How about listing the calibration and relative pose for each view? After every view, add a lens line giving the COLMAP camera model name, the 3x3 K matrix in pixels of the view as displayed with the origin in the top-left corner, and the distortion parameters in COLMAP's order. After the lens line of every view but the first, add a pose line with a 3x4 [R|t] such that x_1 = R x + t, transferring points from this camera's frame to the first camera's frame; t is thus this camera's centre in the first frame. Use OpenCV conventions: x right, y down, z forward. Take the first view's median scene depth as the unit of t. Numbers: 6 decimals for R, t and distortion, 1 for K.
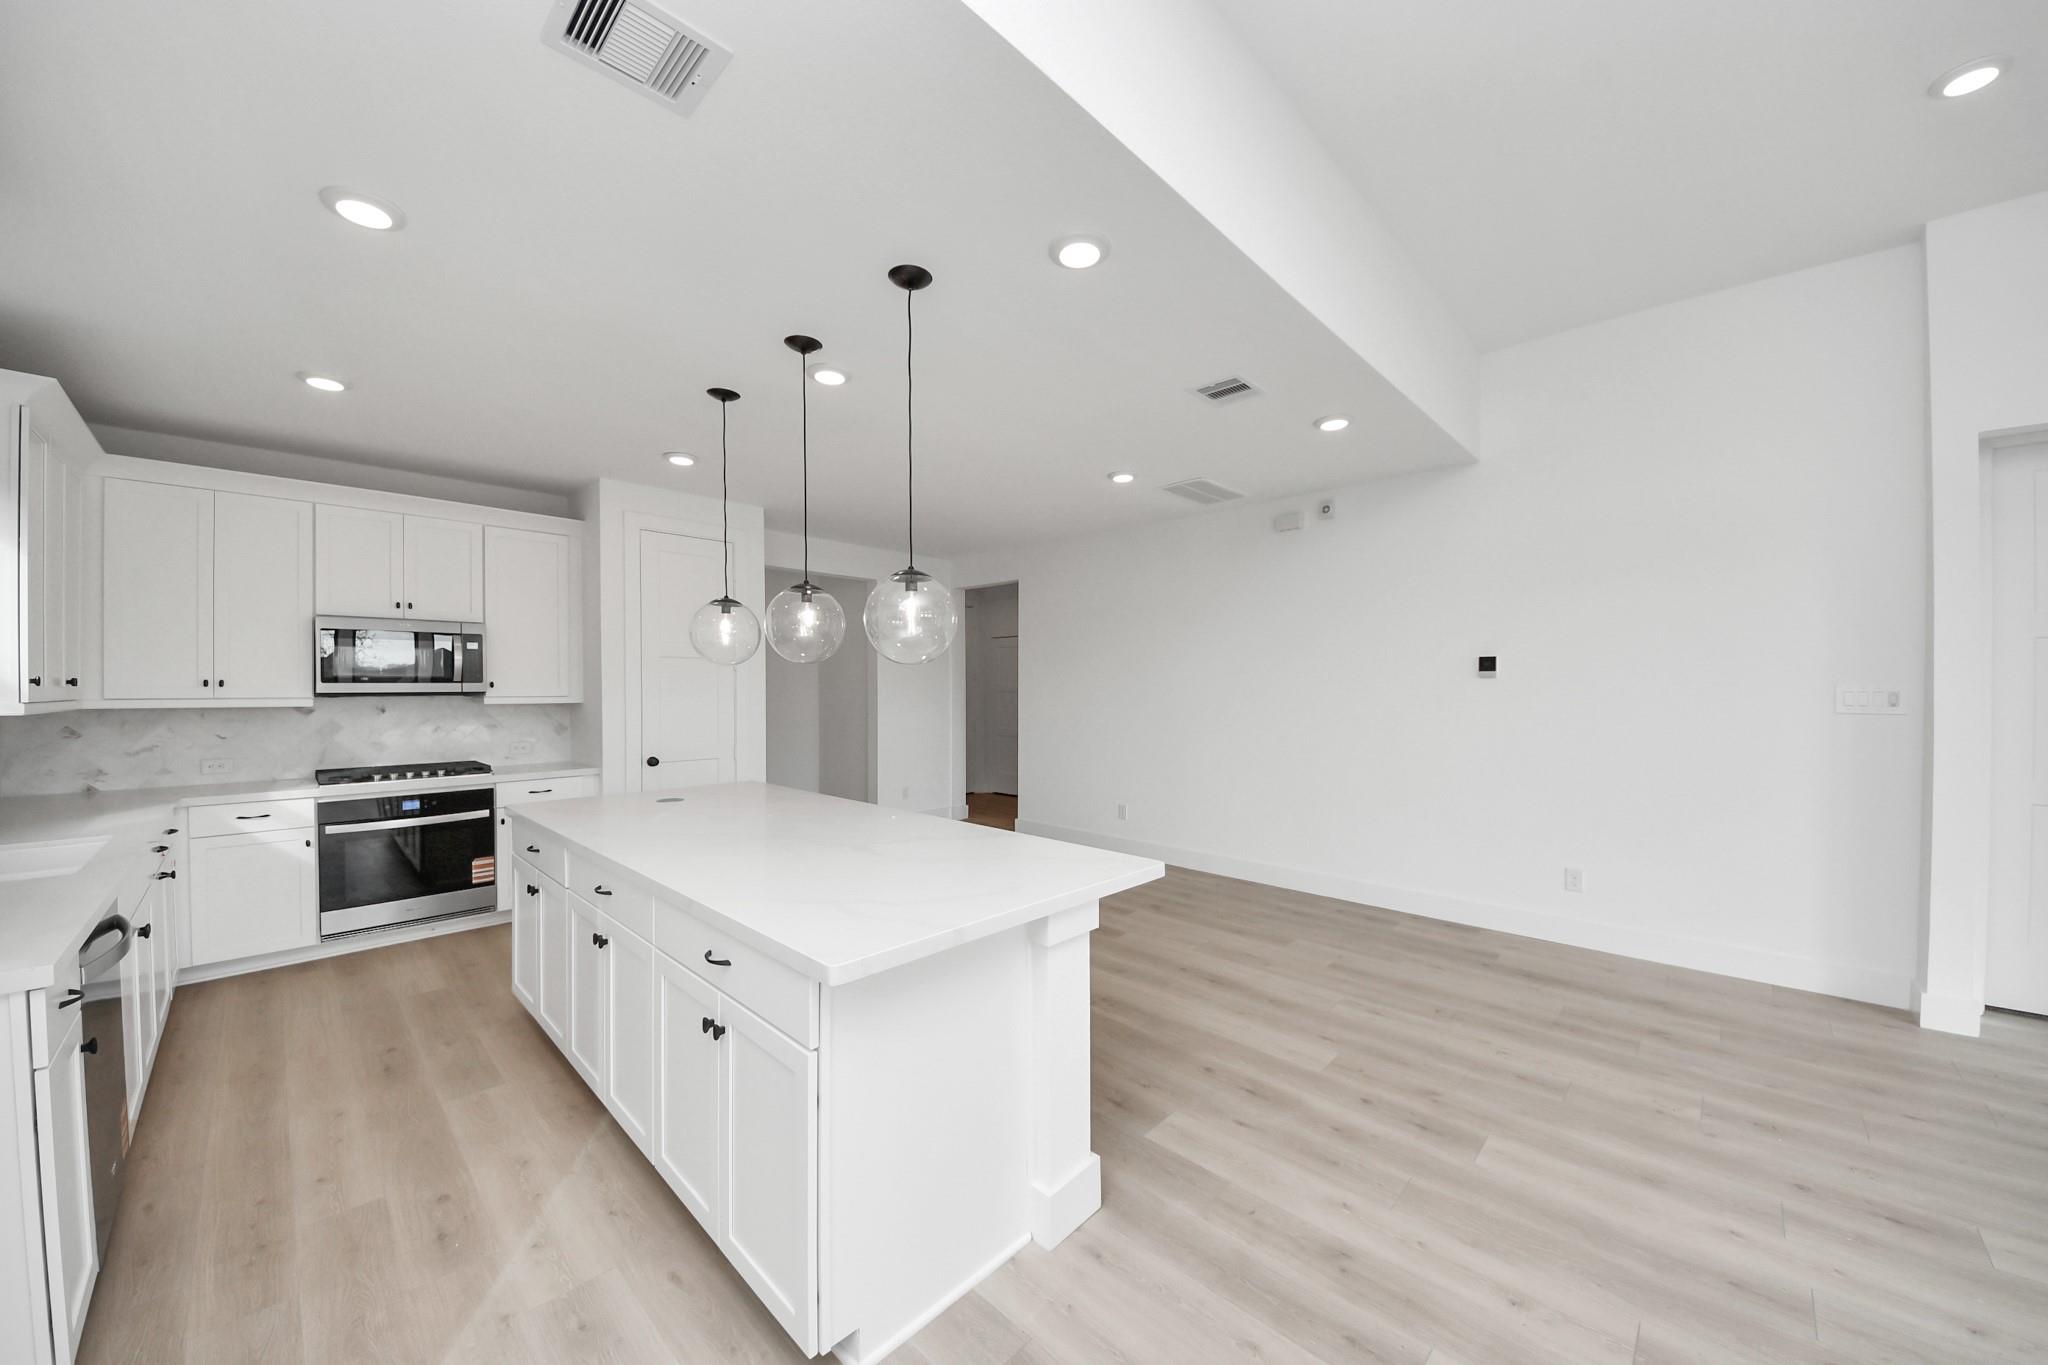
lens RADIAL K [[731.5, 0, 1020.6], [0, 731.5, 692.2], [0, 0, 1]] dist [0.008731, -0.011411]
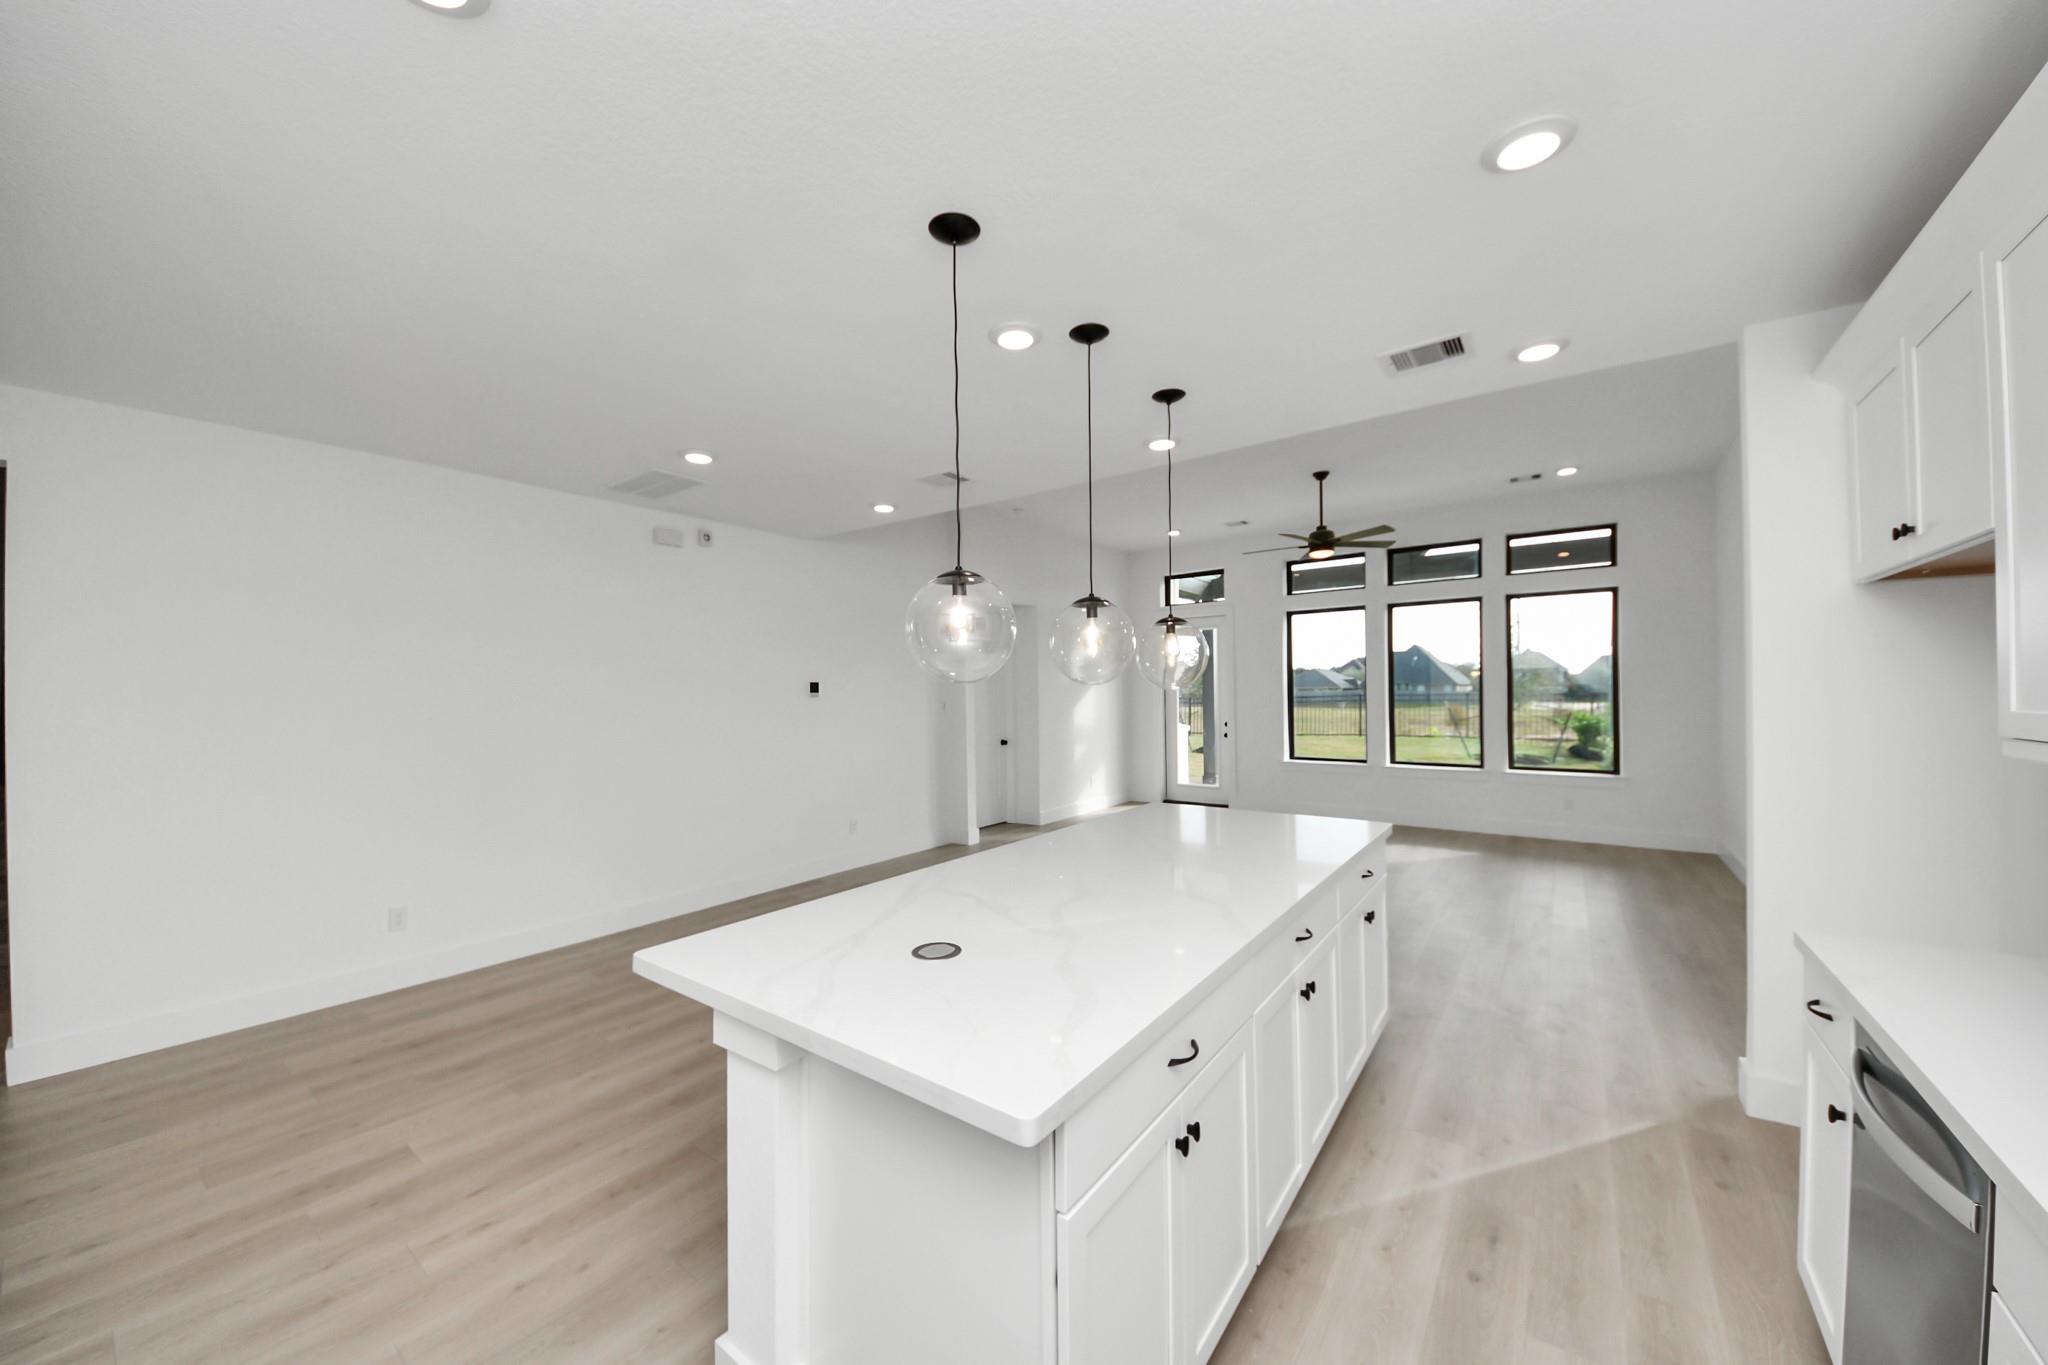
lens RADIAL K [[722.8, 0, 1019.5], [0, 722.8, 692.1], [0, 0, 1]] dist [0.034301, -0.021487]
pose [[-0.129870, 0.002592, 0.991528, -0.895422], [0.021482, 0.999769, 0.000200, -0.024513], [-0.991298, 0.021326, -0.129896, 0.917330]]
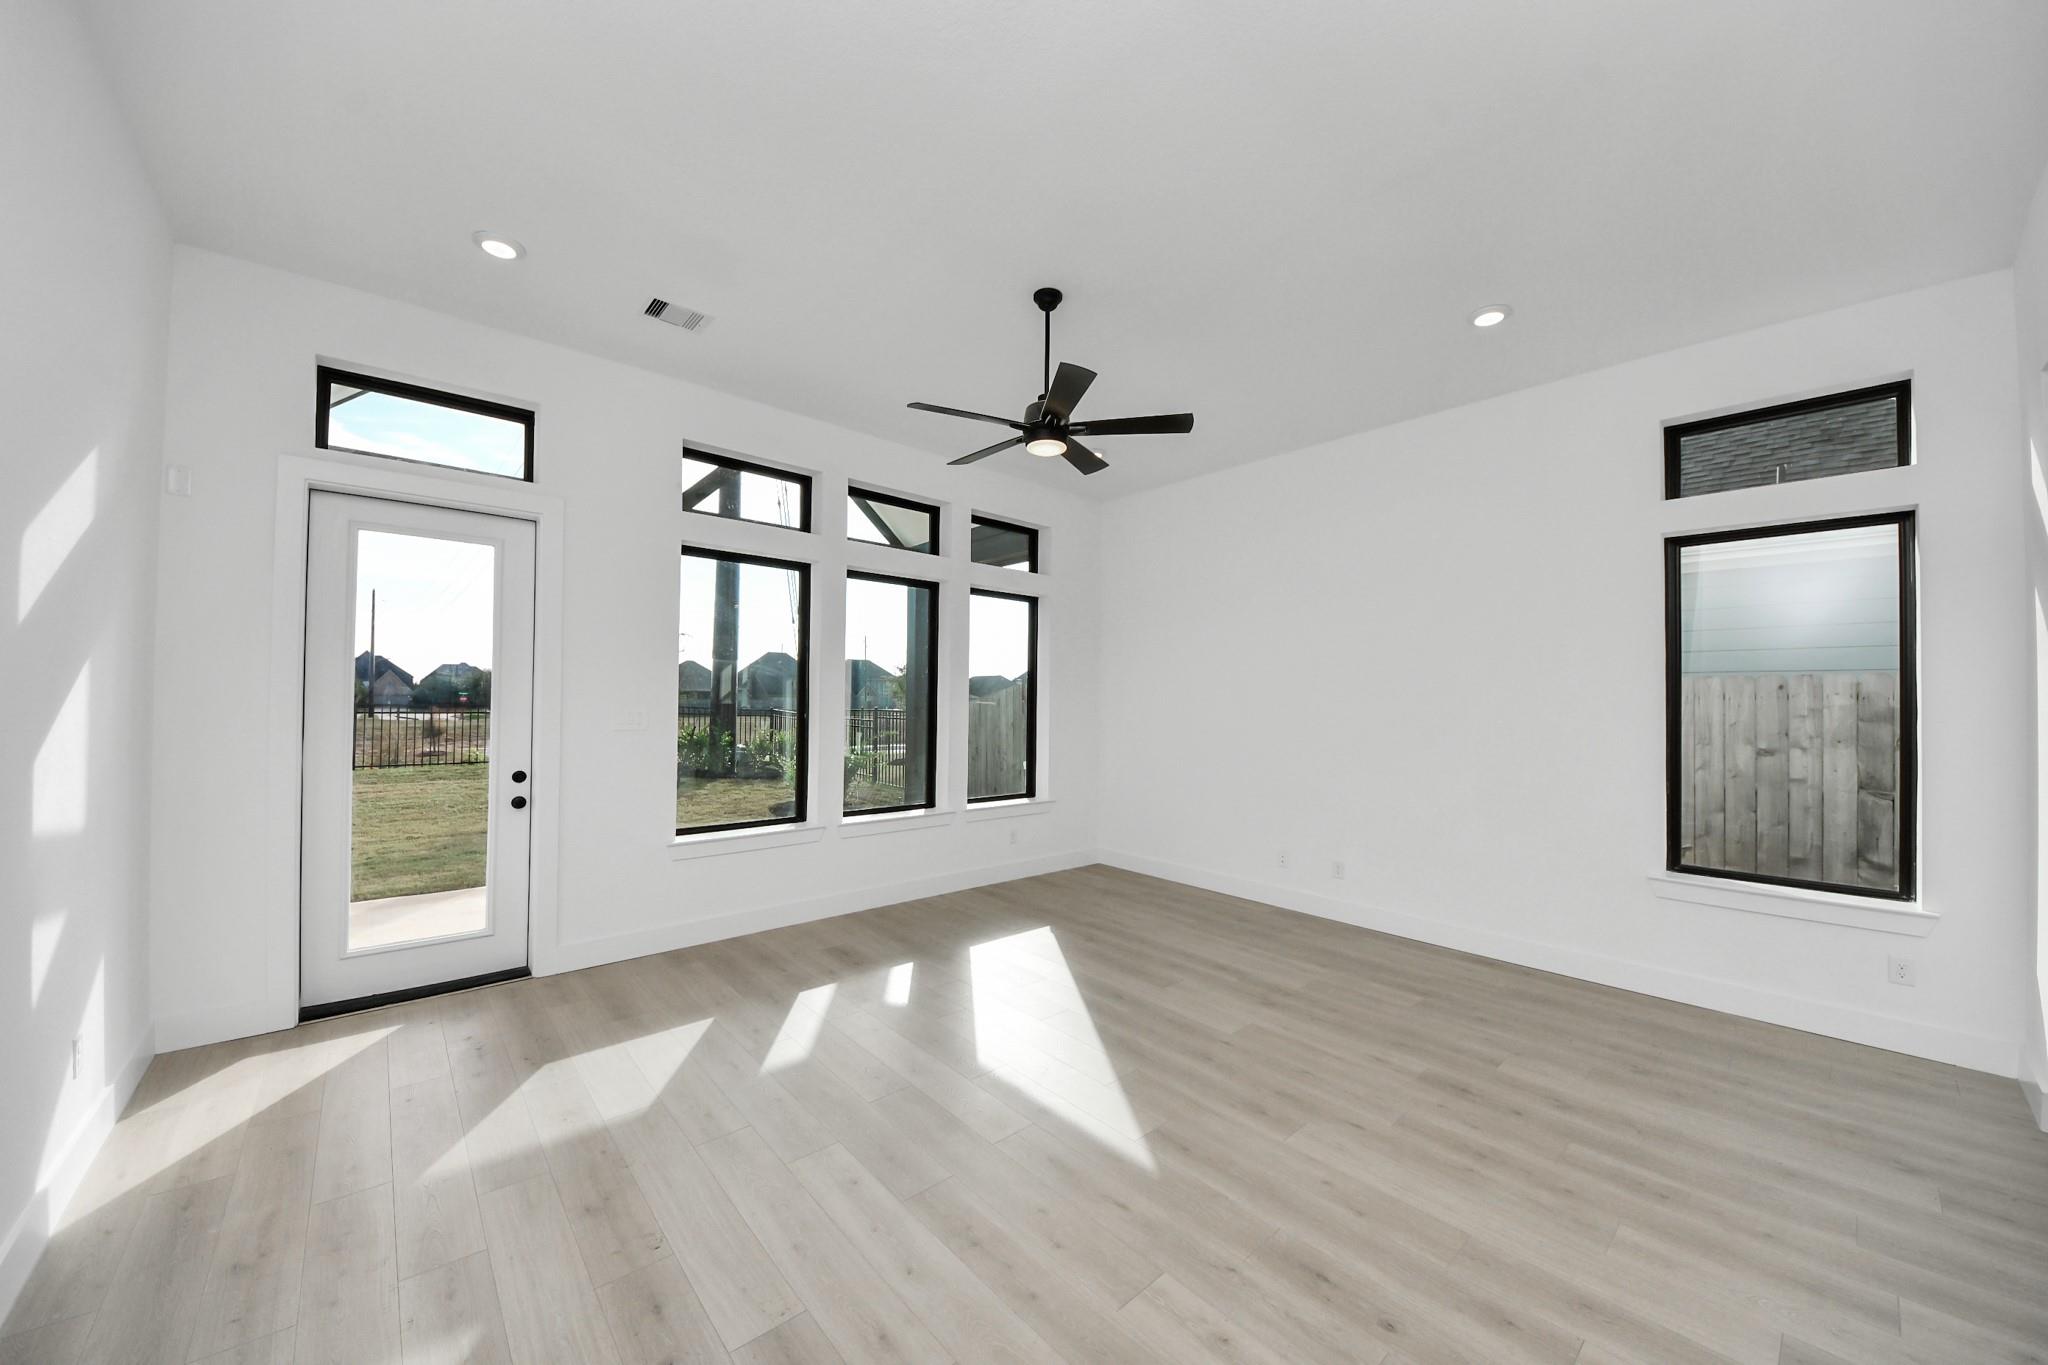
lens RADIAL K [[722.8, 0, 1019.5], [0, 722.8, 692.1], [0, 0, 1]] dist [0.034301, -0.021487]
pose [[-0.996704, -0.011345, 0.080321, 0.665620], [-0.011804, 0.999917, -0.005248, -0.024659], [-0.080255, -0.006179, -0.996755, 0.892430]]
